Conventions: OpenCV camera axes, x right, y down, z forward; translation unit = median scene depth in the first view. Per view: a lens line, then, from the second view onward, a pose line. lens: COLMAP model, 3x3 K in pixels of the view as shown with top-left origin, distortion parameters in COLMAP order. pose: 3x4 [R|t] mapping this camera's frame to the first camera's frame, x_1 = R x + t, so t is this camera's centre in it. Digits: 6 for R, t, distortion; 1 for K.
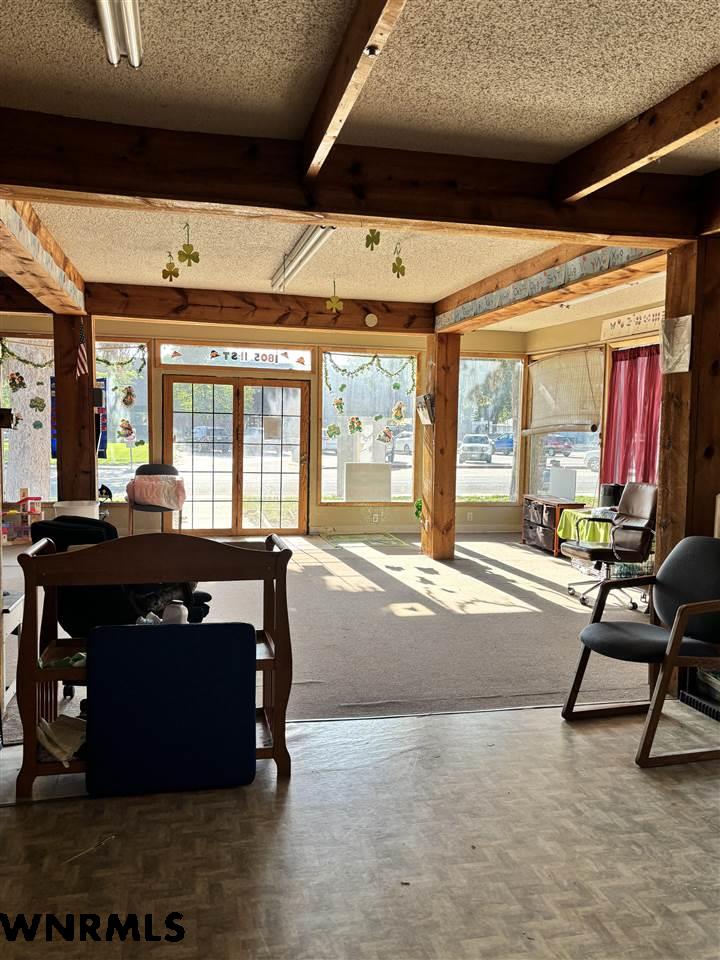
lens RADIAL K [[771.9, 0, 360.9], [0, 771.9, 486.9], [0, 0, 1]] dist [0.015939, -0.004168]
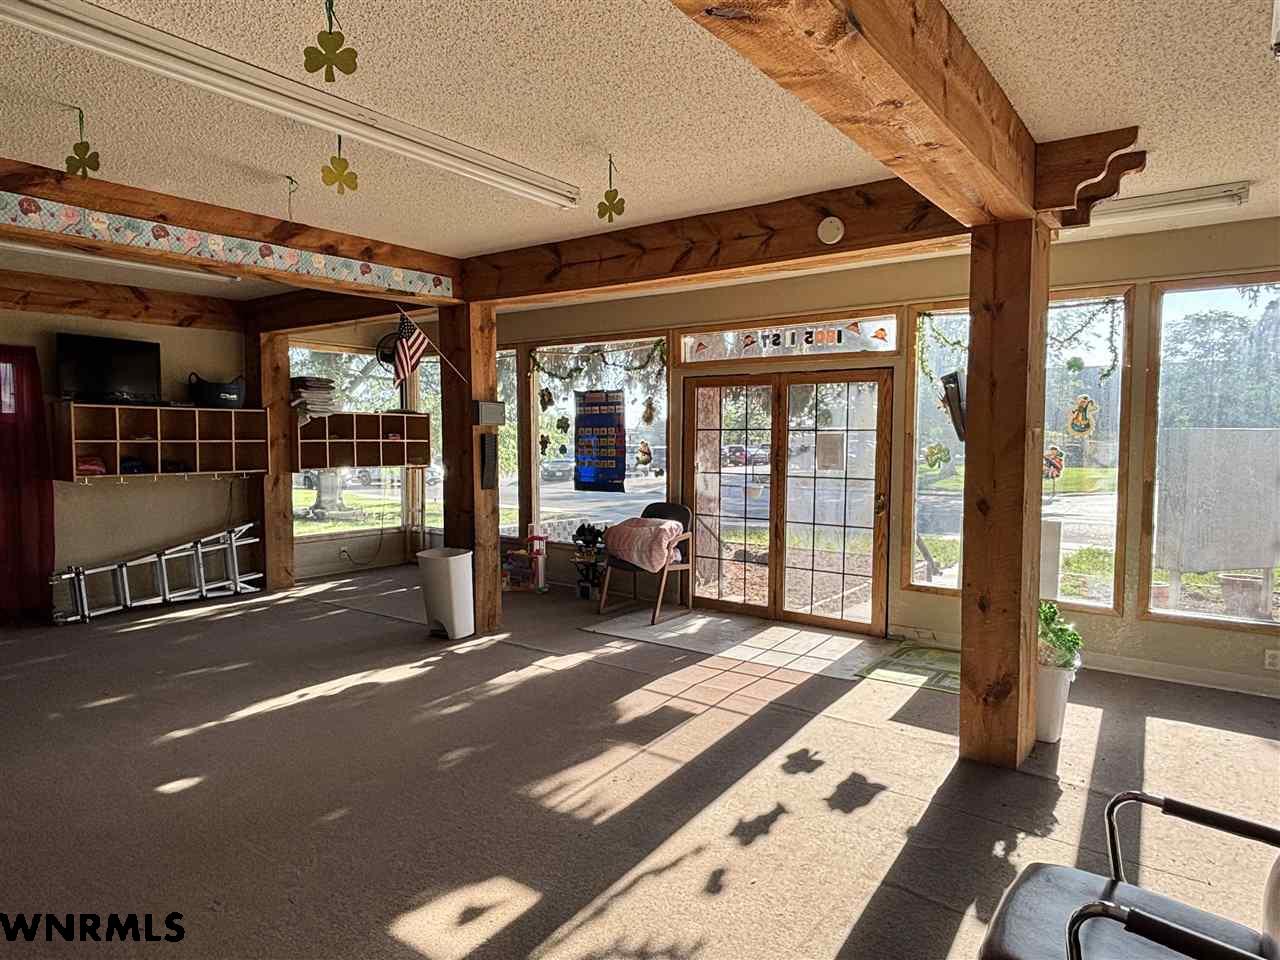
lens RADIAL K [[793.0, 0, 631.0], [0, 793.0, 480.6], [0, 0, 1]] dist [0.010413, -0.005913]
pose [[0.639563, 0.023829, -0.768369, 0.273977], [-0.053212, 0.998494, -0.013326, -0.038313], [0.766895, 0.049409, 0.639868, 0.502961]]
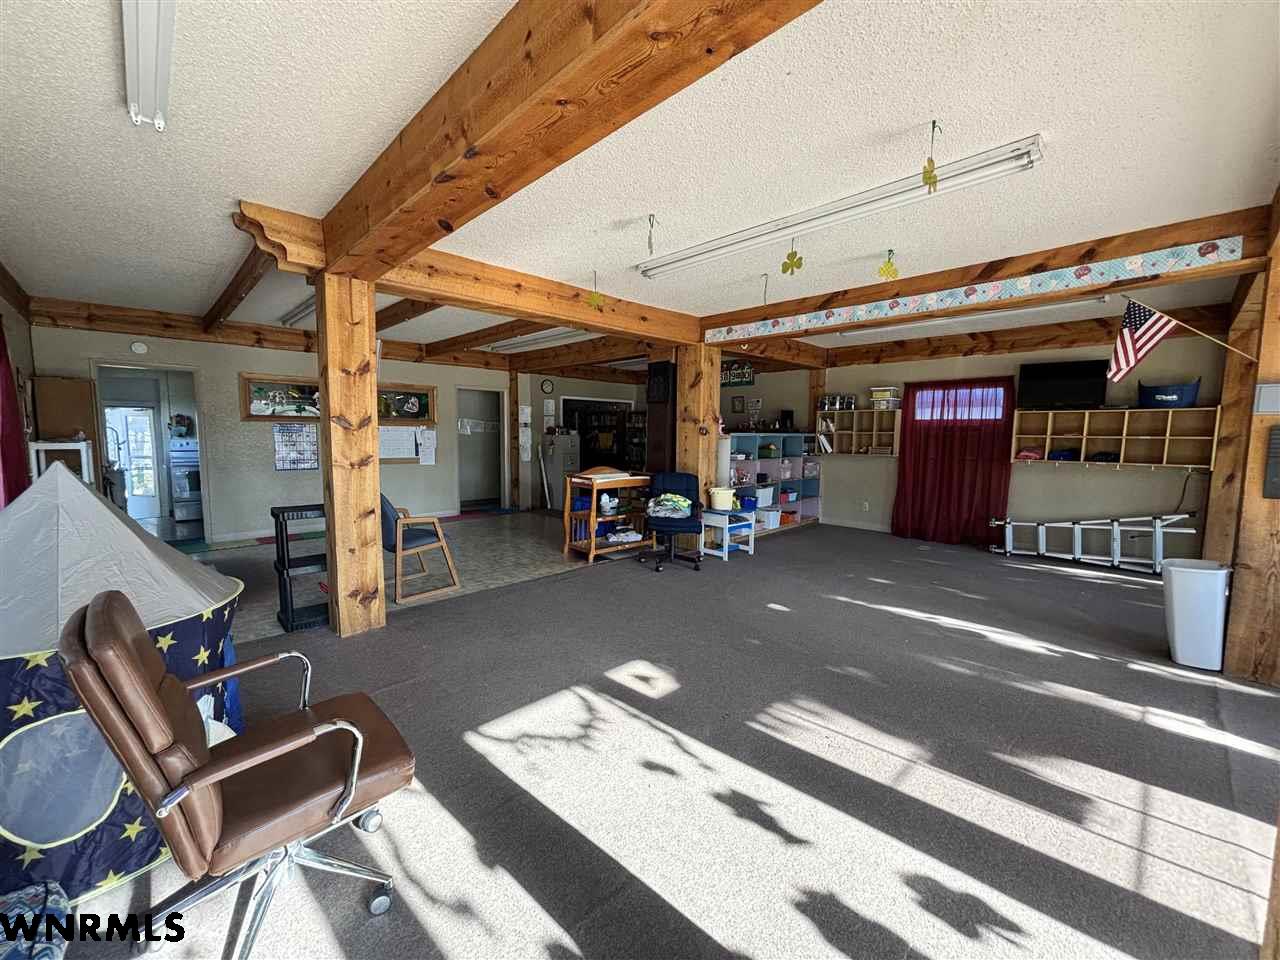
lens RADIAL K [[517.5, 0, 648.5], [0, 517.5, 479.7], [0, 0, 1]] dist [0.011027, -0.000925]
pose [[-0.850153, 0.017318, -0.526251, 0.206687], [-0.073352, 0.985817, 0.150942, -0.065474], [0.521401, 0.166925, -0.836825, 0.880759]]
